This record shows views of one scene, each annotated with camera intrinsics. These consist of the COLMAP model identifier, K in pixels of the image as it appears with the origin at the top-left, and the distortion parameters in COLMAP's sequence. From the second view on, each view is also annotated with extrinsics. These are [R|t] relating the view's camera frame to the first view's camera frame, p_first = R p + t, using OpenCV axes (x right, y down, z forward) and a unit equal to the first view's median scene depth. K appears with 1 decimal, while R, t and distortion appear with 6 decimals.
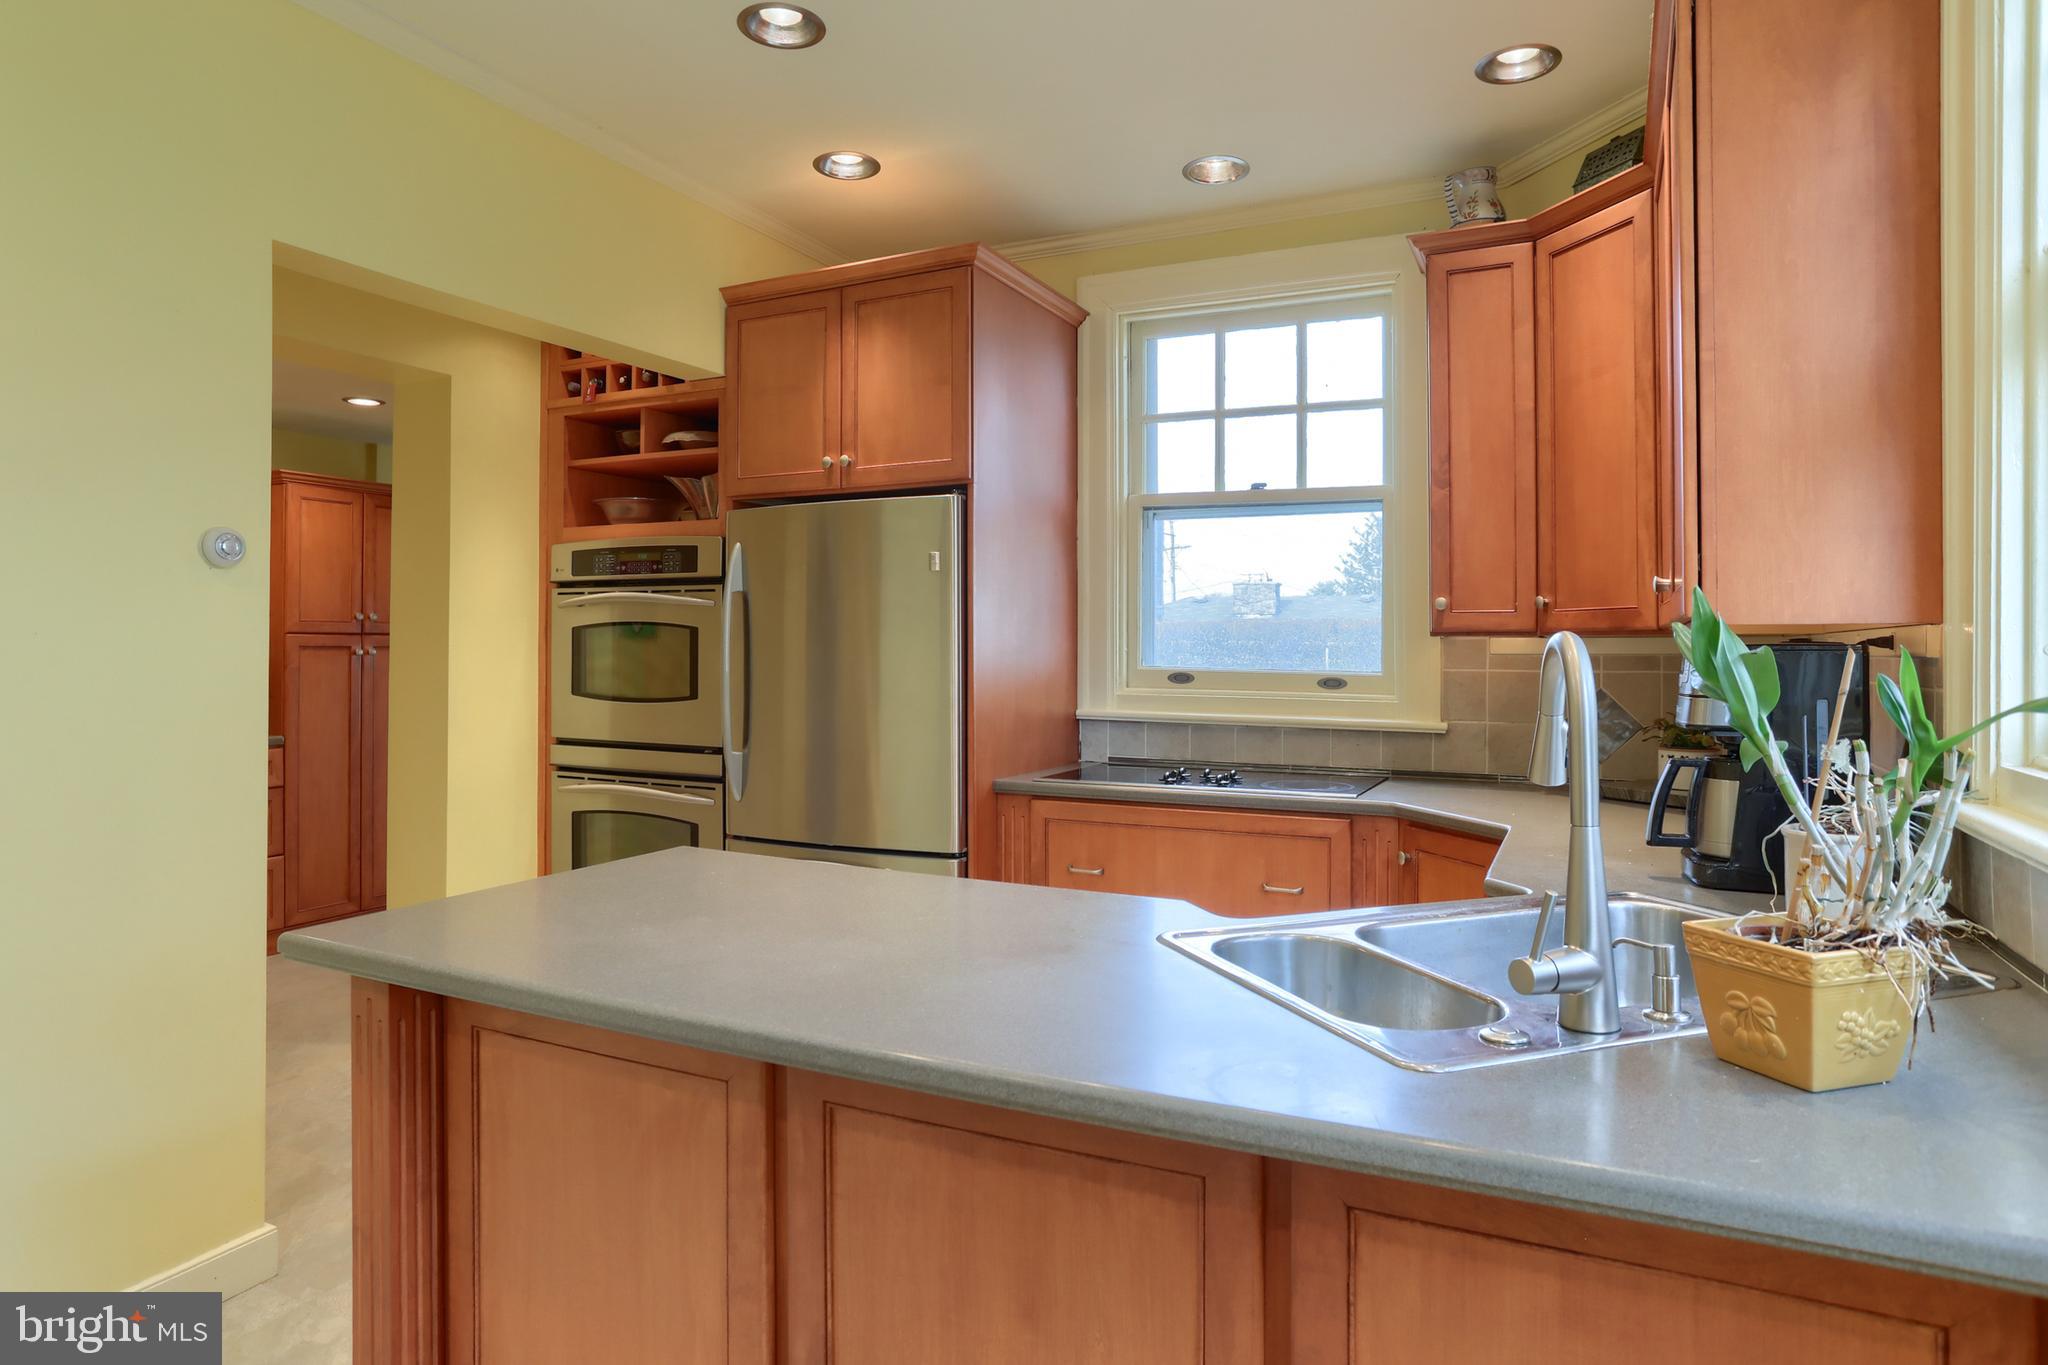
lens RADIAL K [[1148.0, 0, 1034.8], [0, 1148.0, 639.3], [0, 0, 1]] dist [-0.032620, 0.001387]
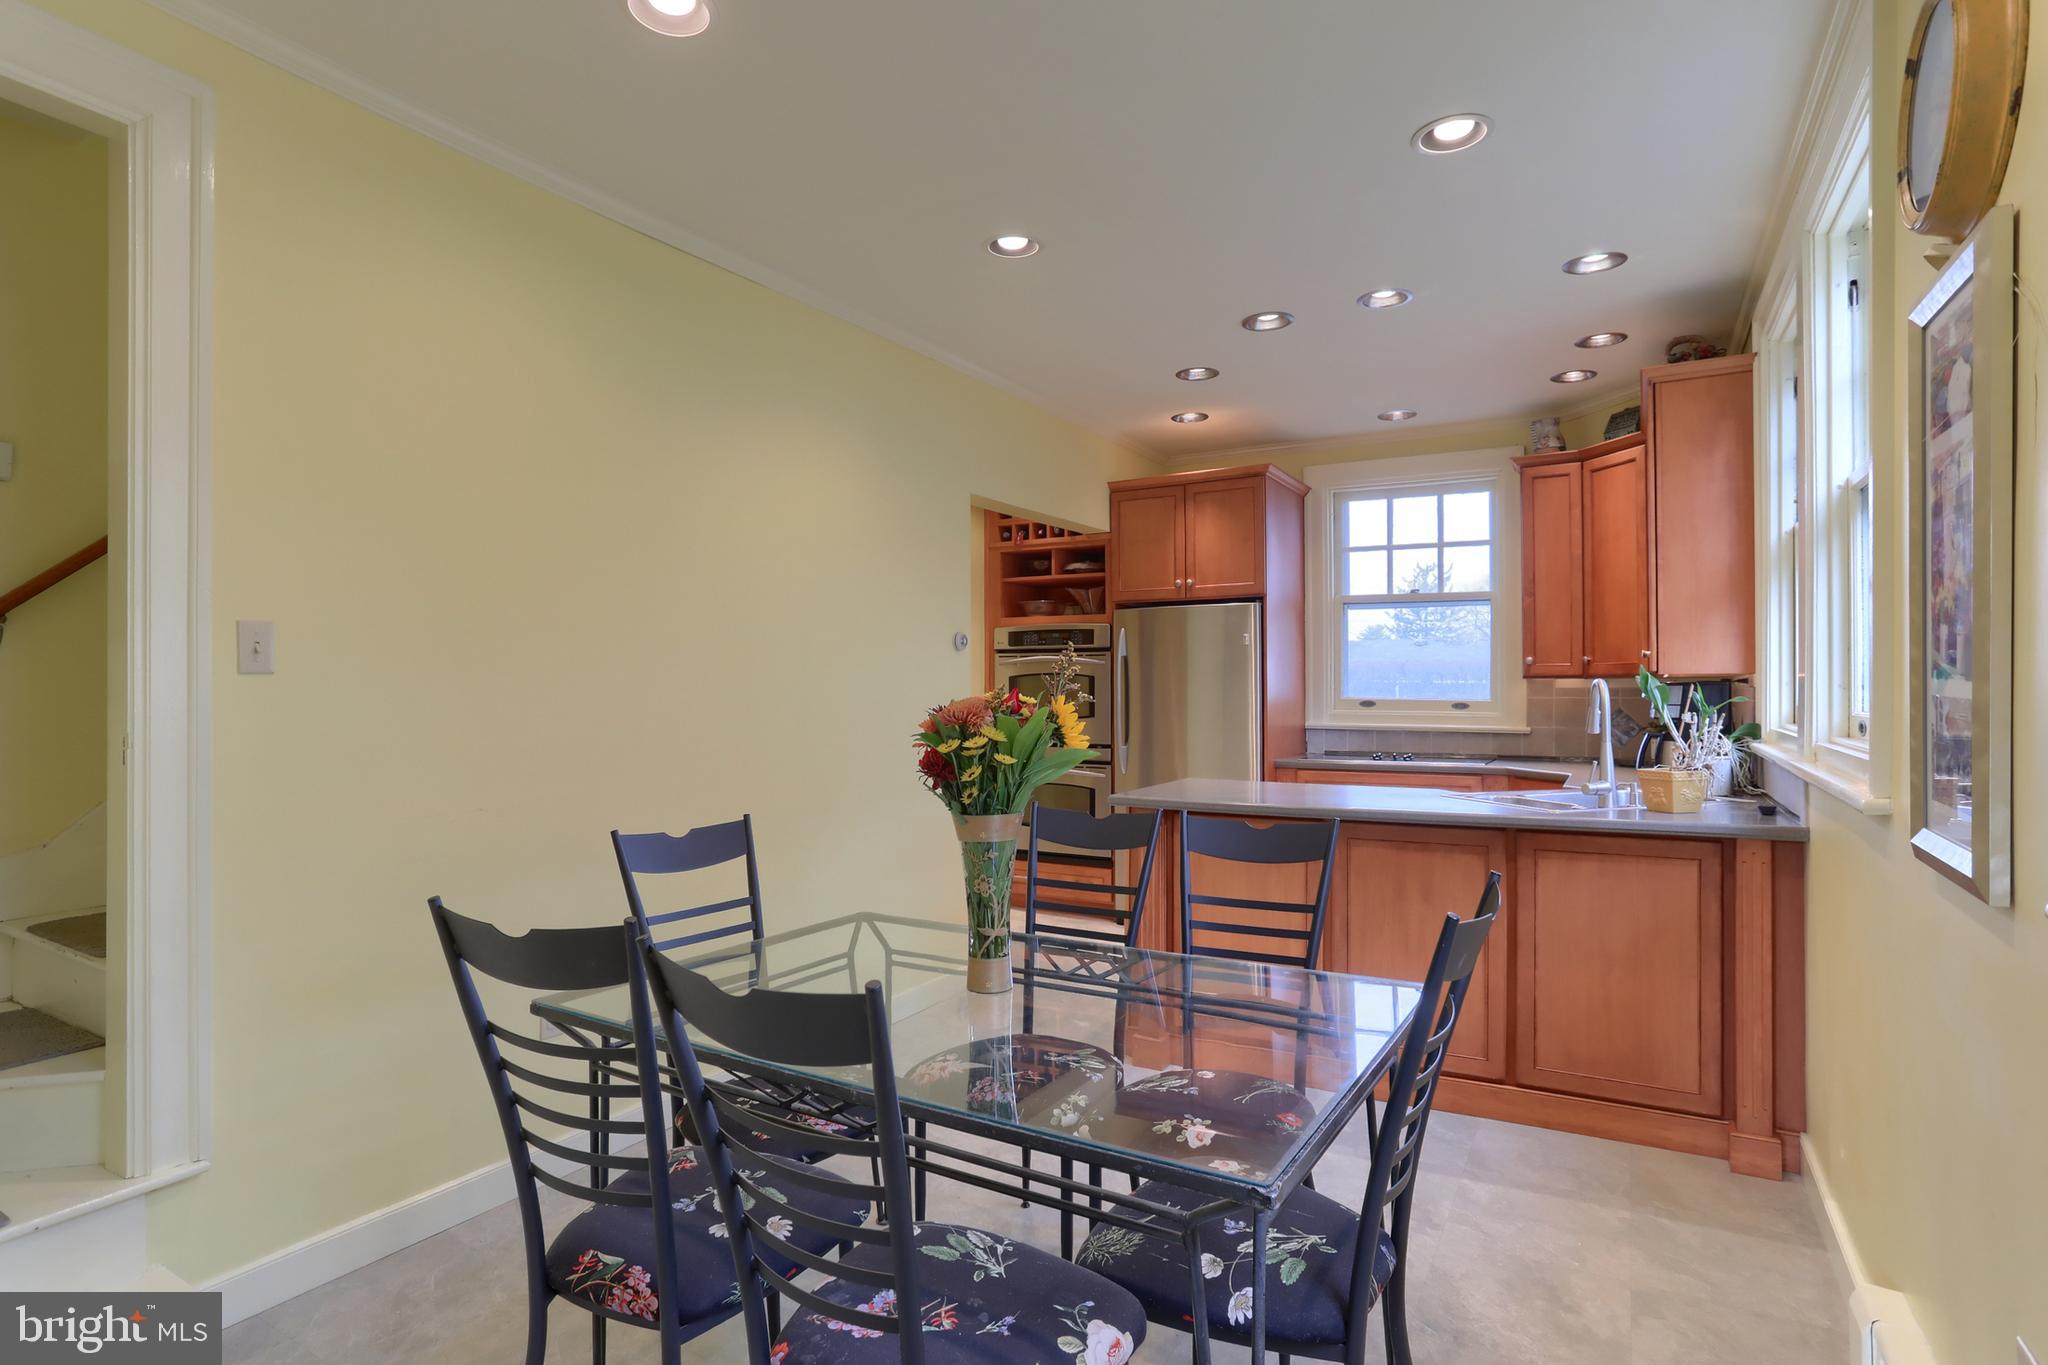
lens RADIAL K [[1005.2, 0, 1069.6], [0, 1005.2, 691.5], [0, 0, 1]] dist [-0.030383, -0.000145]
pose [[0.998592, -0.006092, -0.052693, -0.253624], [0.006652, 0.999923, 0.010450, -0.003106], [0.052626, -0.010786, 0.998556, -0.544521]]
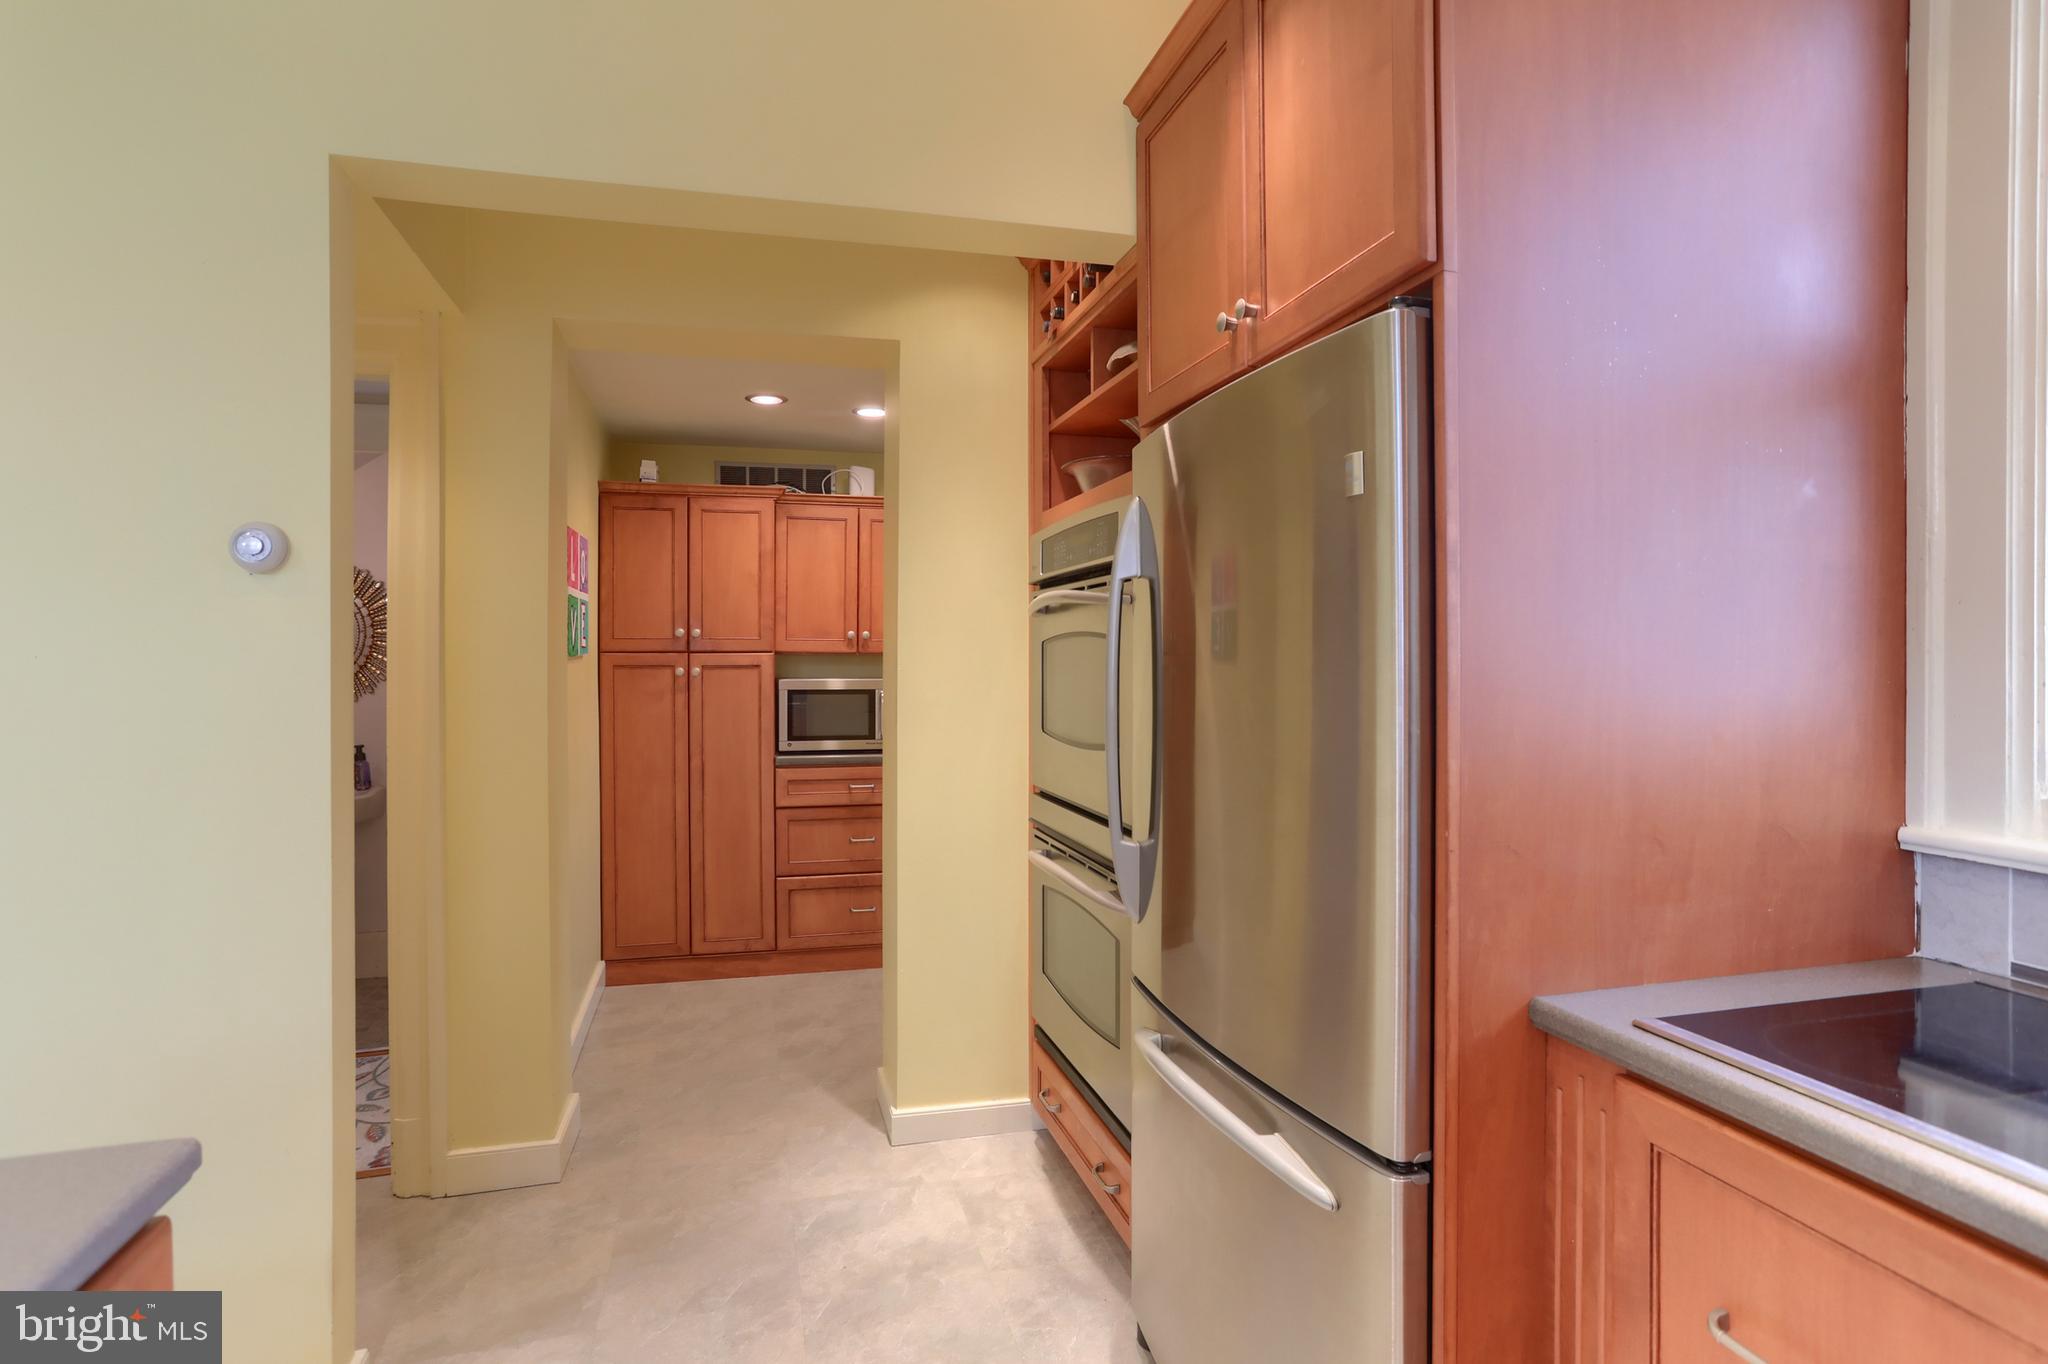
lens RADIAL K [[1027.0, 0, 1017.5], [0, 1027.0, 669.9], [0, 0, 1]] dist [-0.067599, 0.041246]
pose [[0.651288, 0.003883, -0.758820, 0.108795], [0.005729, 0.999933, 0.010034, 0.001128], [0.758809, -0.010883, 0.651223, 0.587036]]
